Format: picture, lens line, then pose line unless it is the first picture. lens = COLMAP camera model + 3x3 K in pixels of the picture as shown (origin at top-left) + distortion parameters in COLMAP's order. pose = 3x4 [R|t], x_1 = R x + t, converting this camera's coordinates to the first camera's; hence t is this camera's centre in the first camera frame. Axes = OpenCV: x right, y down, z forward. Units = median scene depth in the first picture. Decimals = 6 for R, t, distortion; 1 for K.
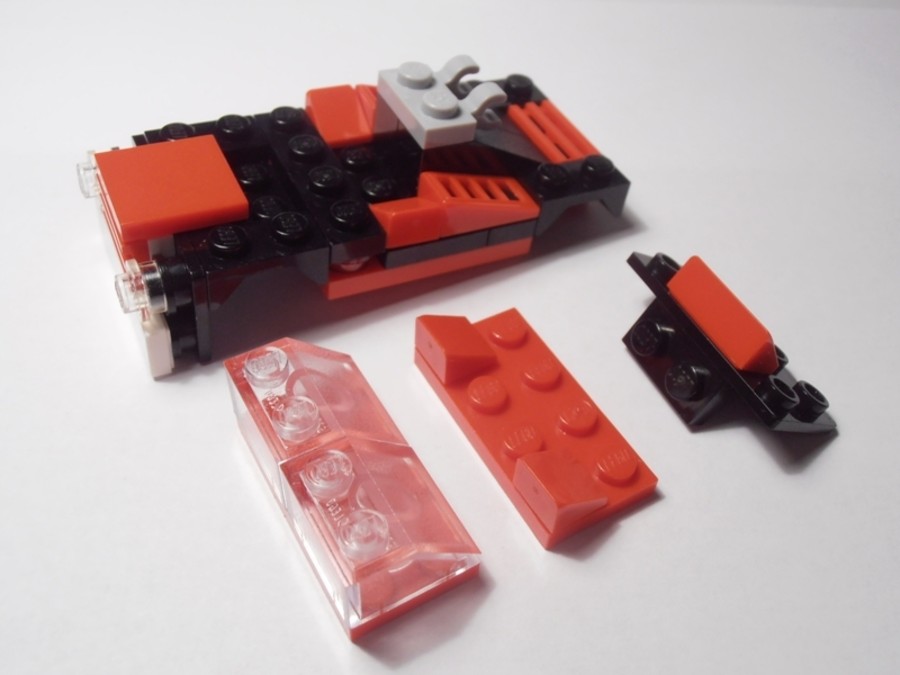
lens RADIAL K [[883.7, 0, 450.0], [0, 883.7, 337.5], [0, 0, 1]] dist [-0.056818, 0.010020]
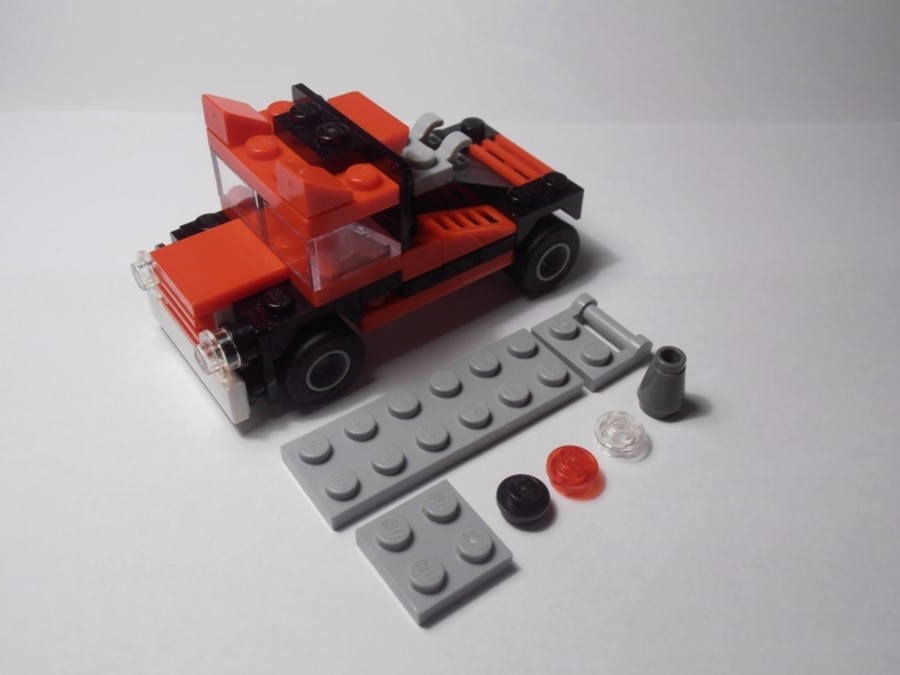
lens RADIAL K [[883.7, 0, 450.0], [0, 883.7, 337.5], [0, 0, 1]] dist [-0.056818, 0.010020]
pose [[0.978372, -0.201222, 0.047937, -0.077377], [0.202636, 0.978890, -0.026686, 0.018987], [-0.041555, 0.035822, 0.998494, -0.202872]]
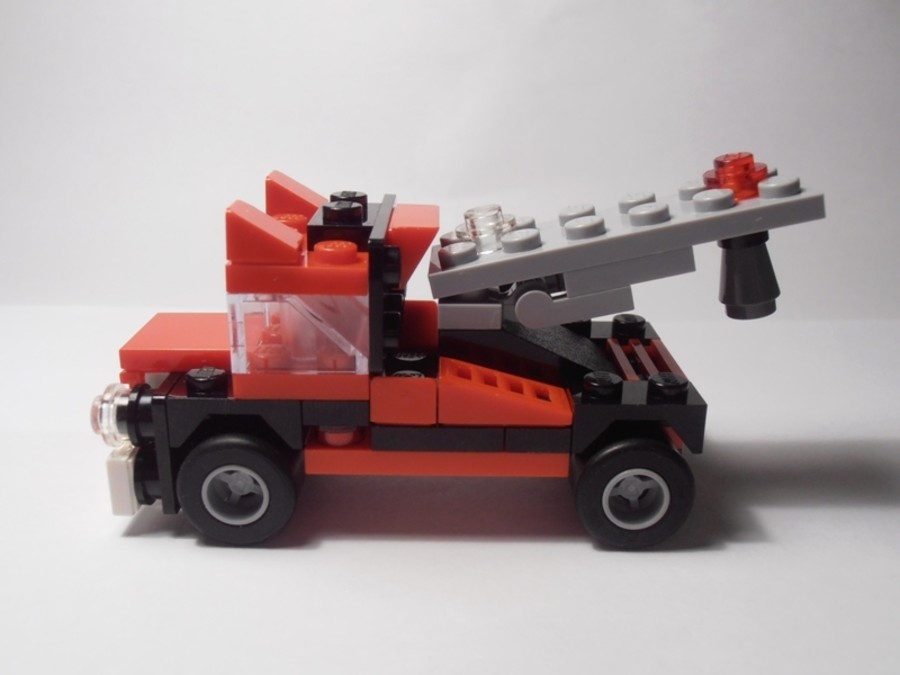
lens RADIAL K [[883.7, 0, 450.0], [0, 883.7, 337.5], [0, 0, 1]] dist [-0.056818, 0.010020]
pose [[0.886866, 0.033665, -0.460798, 0.378961], [-0.255951, 0.866119, -0.429334, 0.173863], [0.384652, 0.498703, 0.776748, 0.294829]]
